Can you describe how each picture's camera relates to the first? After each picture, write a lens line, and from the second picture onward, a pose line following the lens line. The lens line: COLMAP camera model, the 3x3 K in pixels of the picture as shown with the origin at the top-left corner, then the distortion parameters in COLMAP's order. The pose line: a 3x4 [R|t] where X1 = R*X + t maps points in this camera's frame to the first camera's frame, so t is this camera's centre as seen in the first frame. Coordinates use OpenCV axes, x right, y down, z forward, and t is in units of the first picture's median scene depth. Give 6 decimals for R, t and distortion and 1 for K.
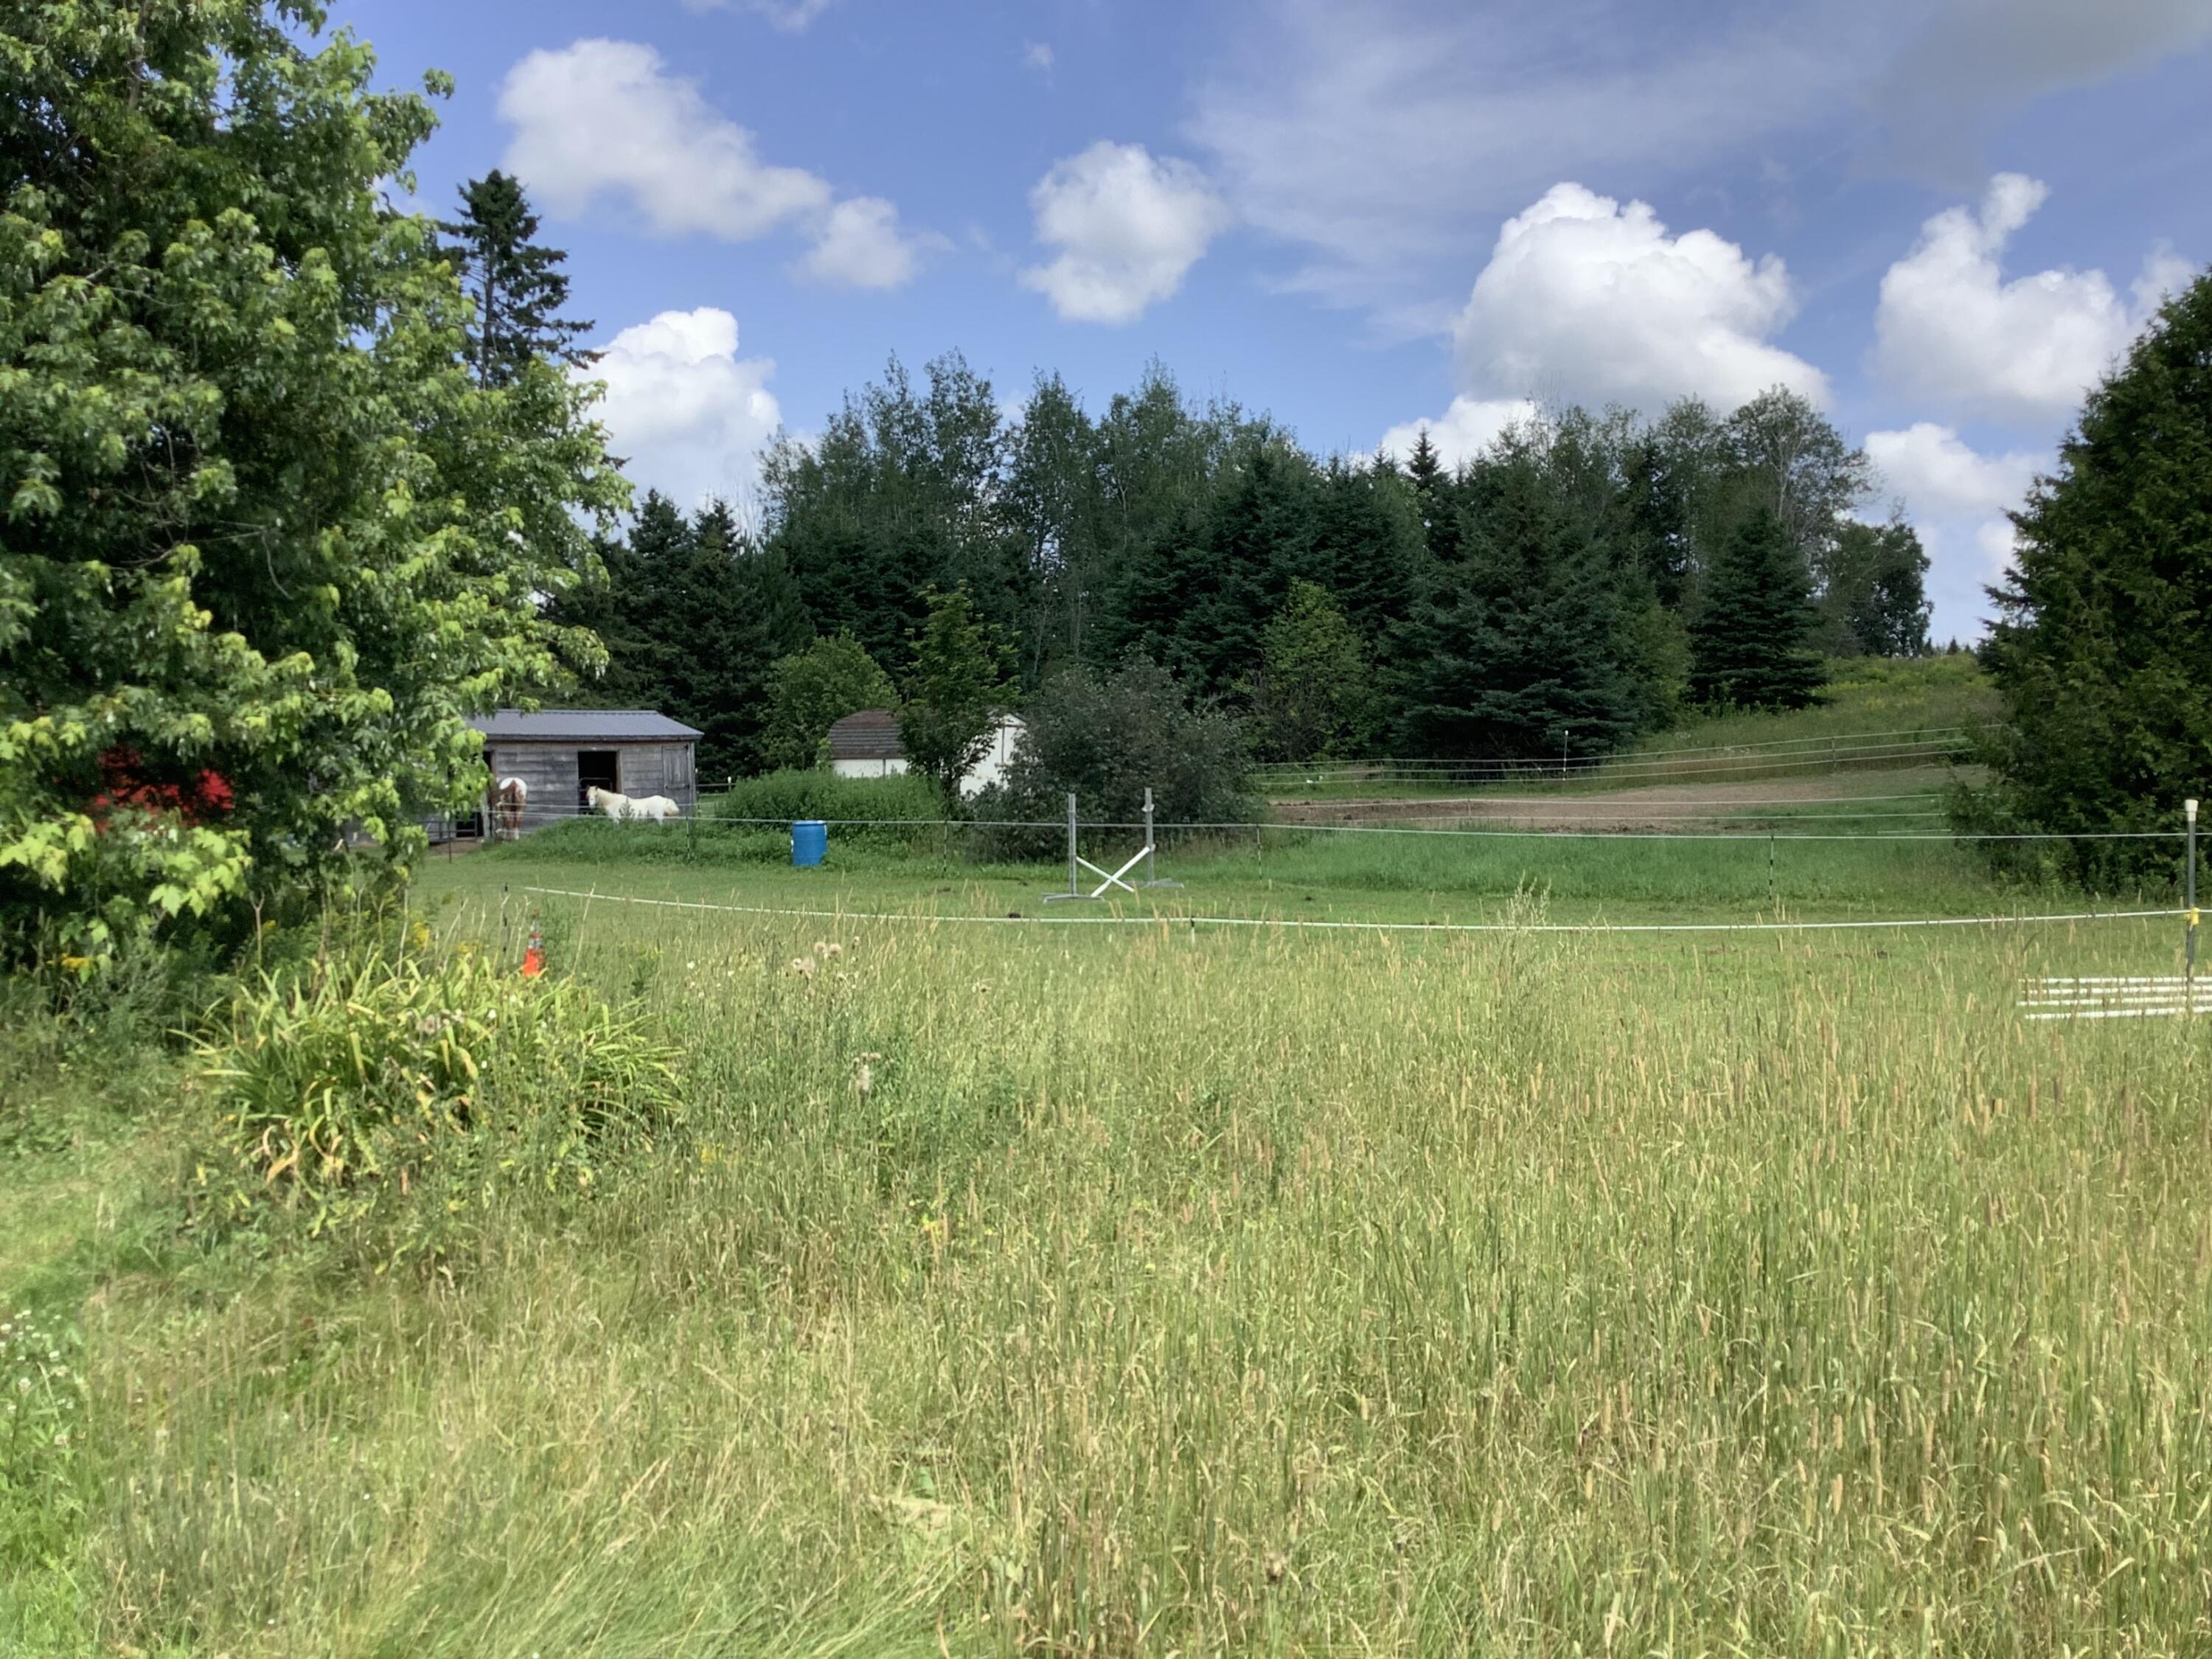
lens RADIAL K [[2000.4, 0, 1106.0], [0, 2000.4, 829.5], [0, 0, 1]] dist [0.117694, -0.248836]
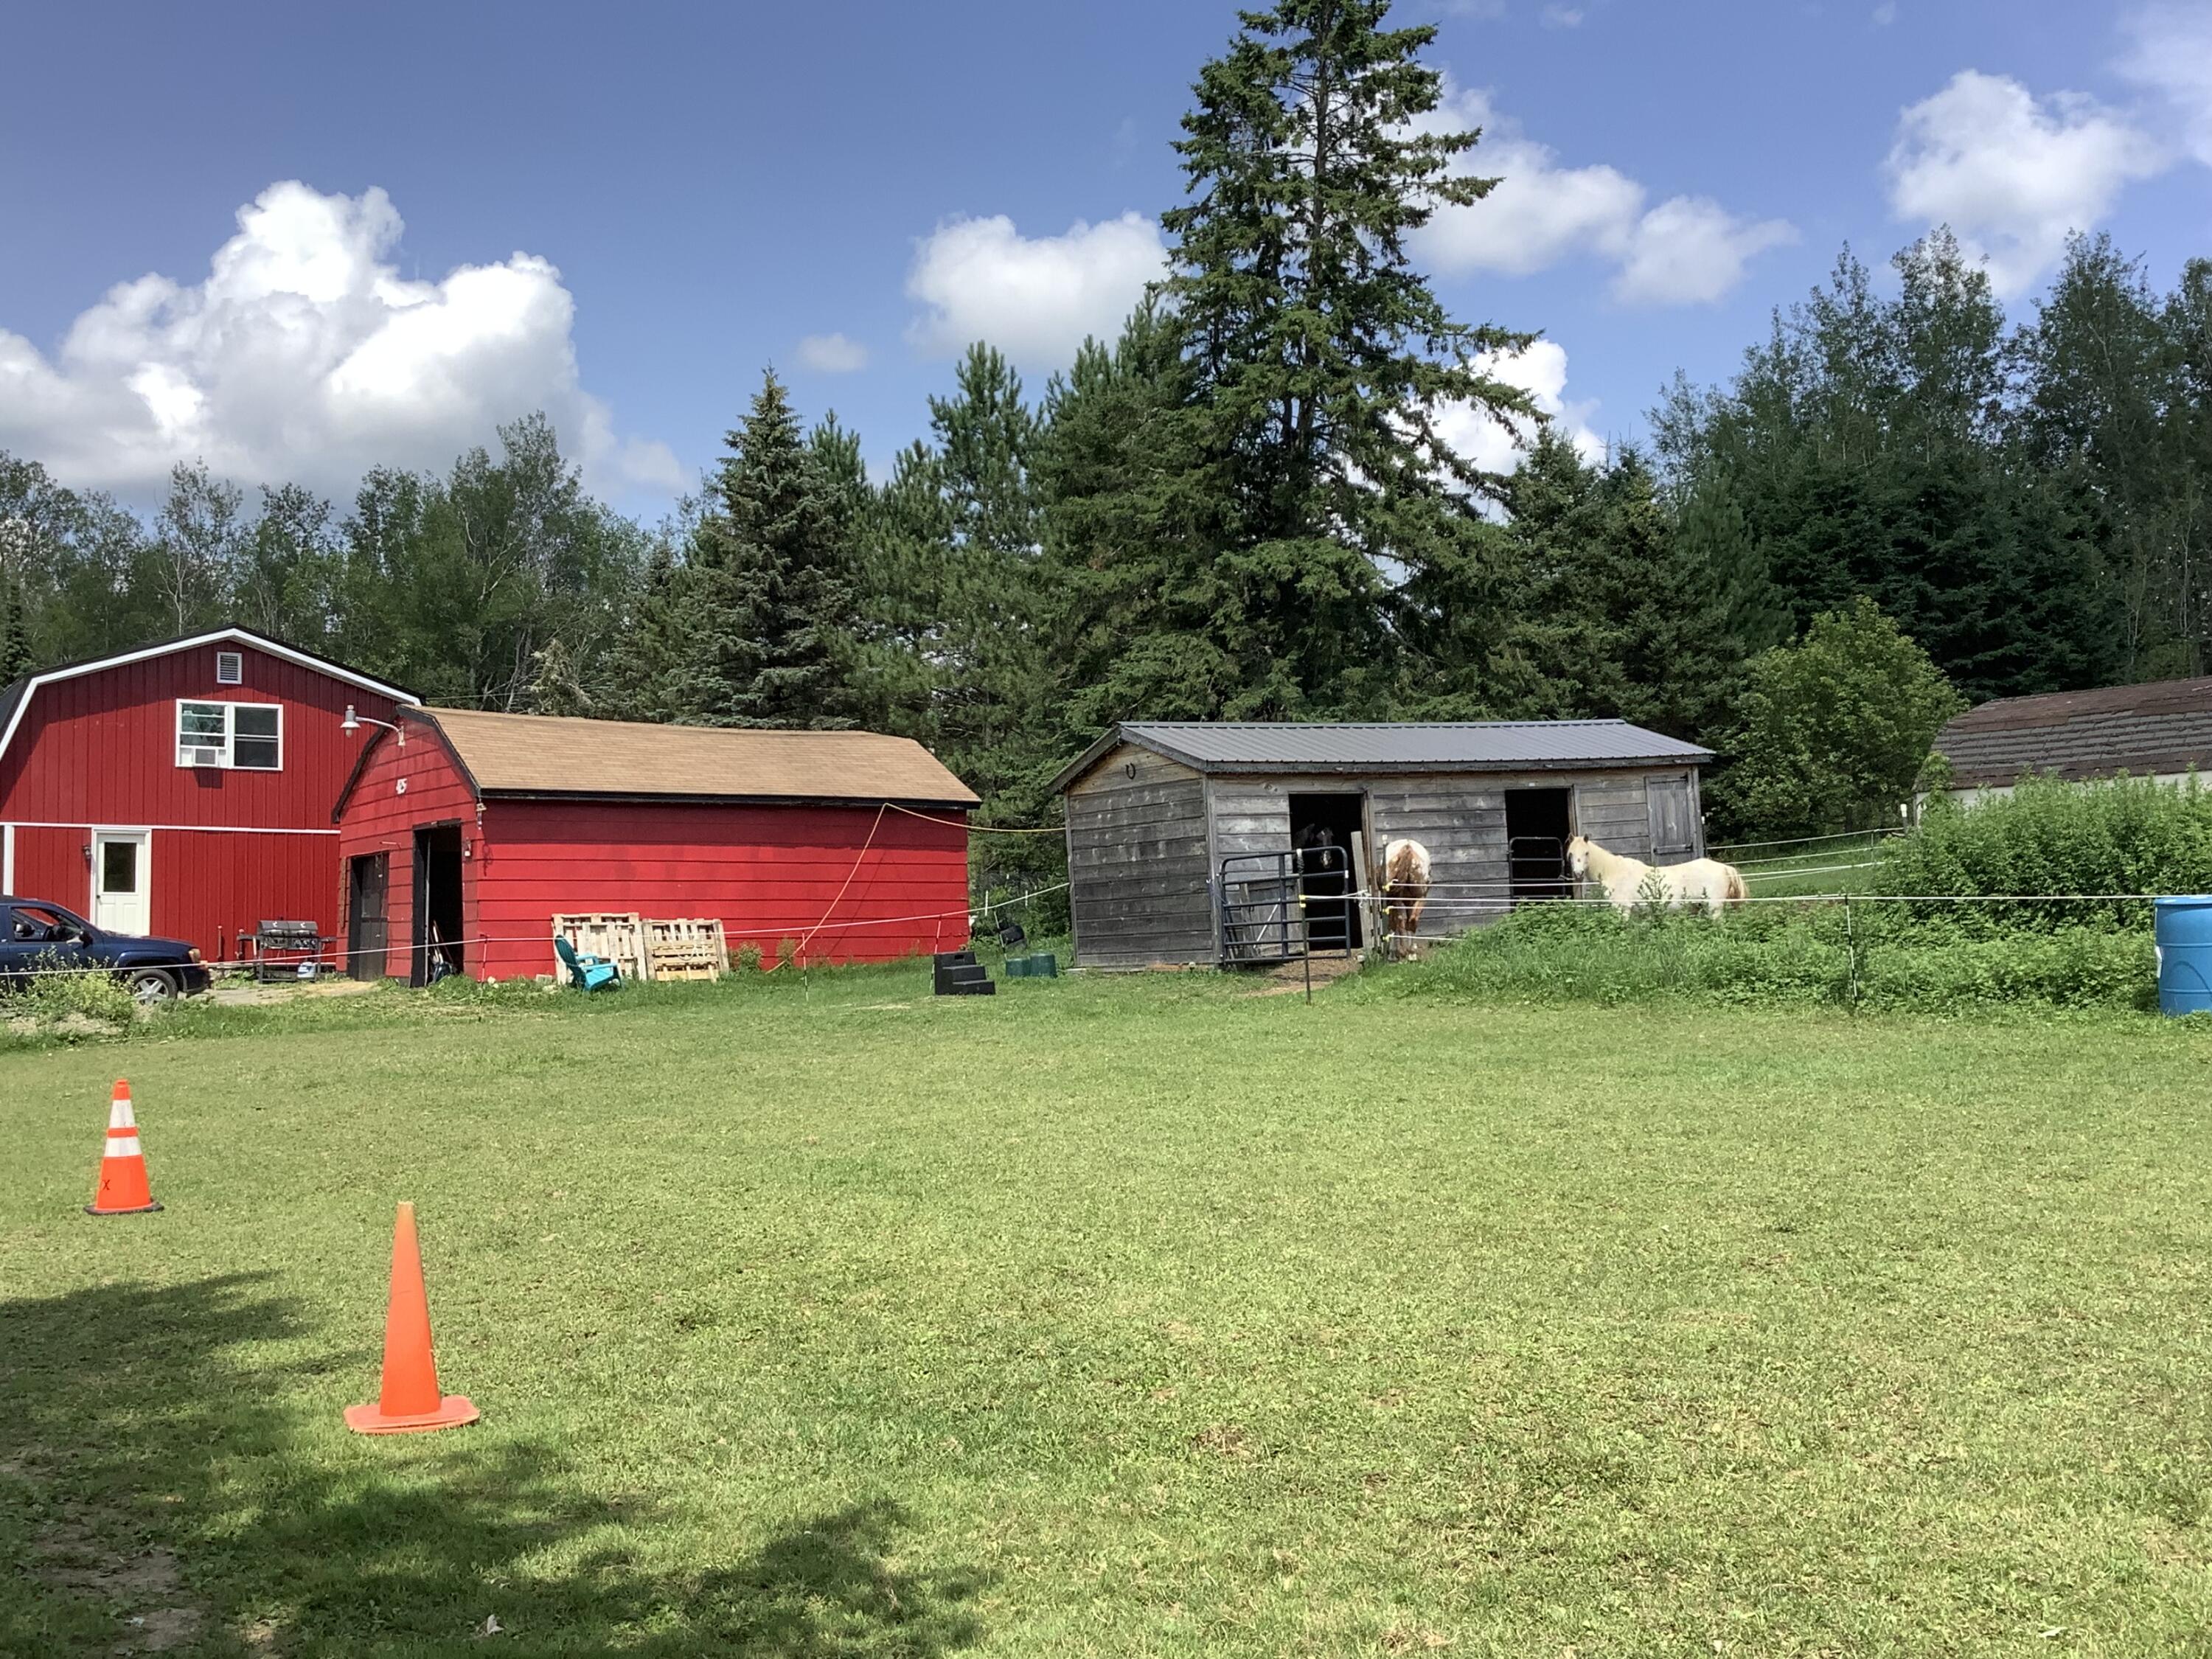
lens RADIAL K [[2589.1, 0, 1188.4], [0, 2589.1, 834.7], [0, 0, 1]] dist [0.103413, -0.012921]
pose [[0.940809, -0.038291, -0.336767, -0.070769], [0.027150, 0.998919, -0.037731, -0.001035], [0.337848, 0.026355, 0.940832, 0.200917]]
